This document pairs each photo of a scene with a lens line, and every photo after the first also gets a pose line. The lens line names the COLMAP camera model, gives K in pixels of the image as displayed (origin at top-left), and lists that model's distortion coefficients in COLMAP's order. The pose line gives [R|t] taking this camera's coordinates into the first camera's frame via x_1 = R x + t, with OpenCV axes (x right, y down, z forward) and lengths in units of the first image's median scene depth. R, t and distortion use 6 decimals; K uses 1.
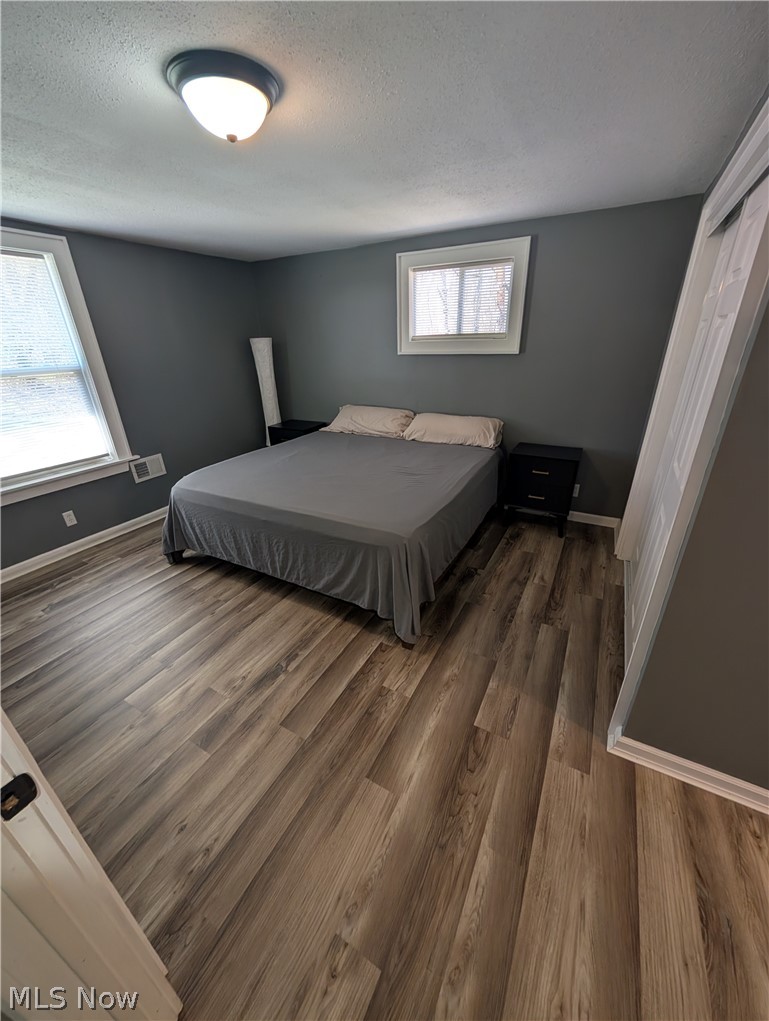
lens RADIAL K [[386.4, 0, 382.2], [0, 386.4, 514.2], [0, 0, 1]] dist [-0.000911, 0.000120]
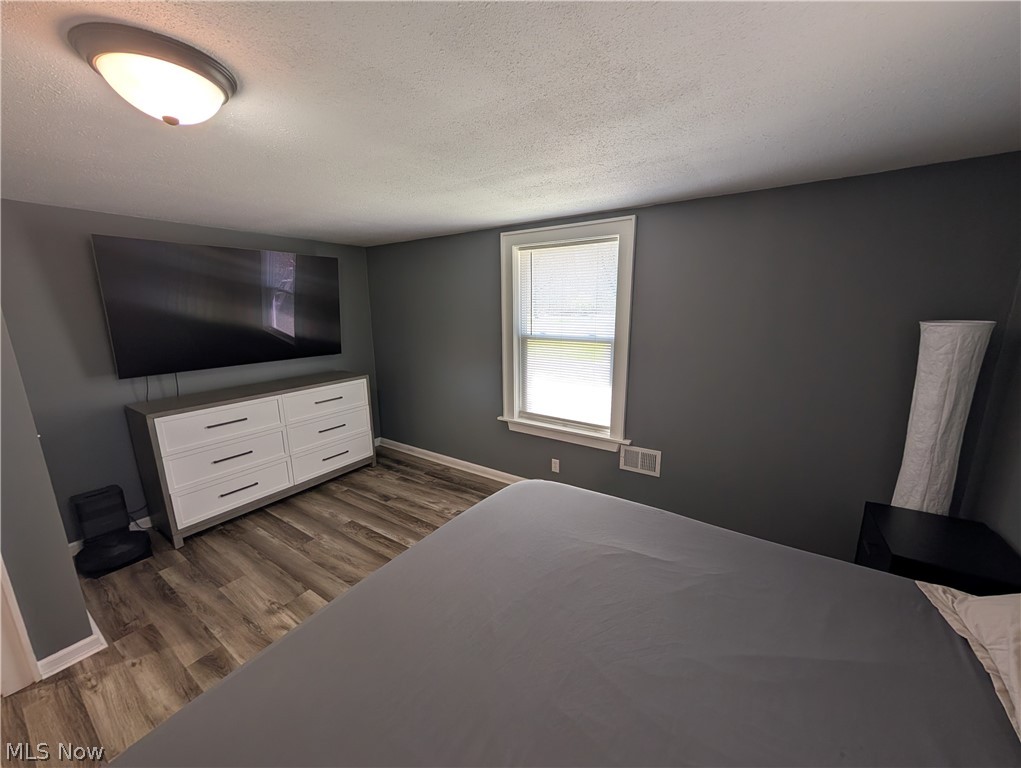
lens RADIAL K [[386.4, 0, 513.5], [0, 386.4, 388.5], [0, 0, 1]] dist [-0.000911, 0.000120]
pose [[-0.076557, 0.232597, -0.969555, 0.208370], [-0.408507, 0.879730, 0.243304, -0.405991], [0.909539, 0.414697, 0.027668, 0.791460]]
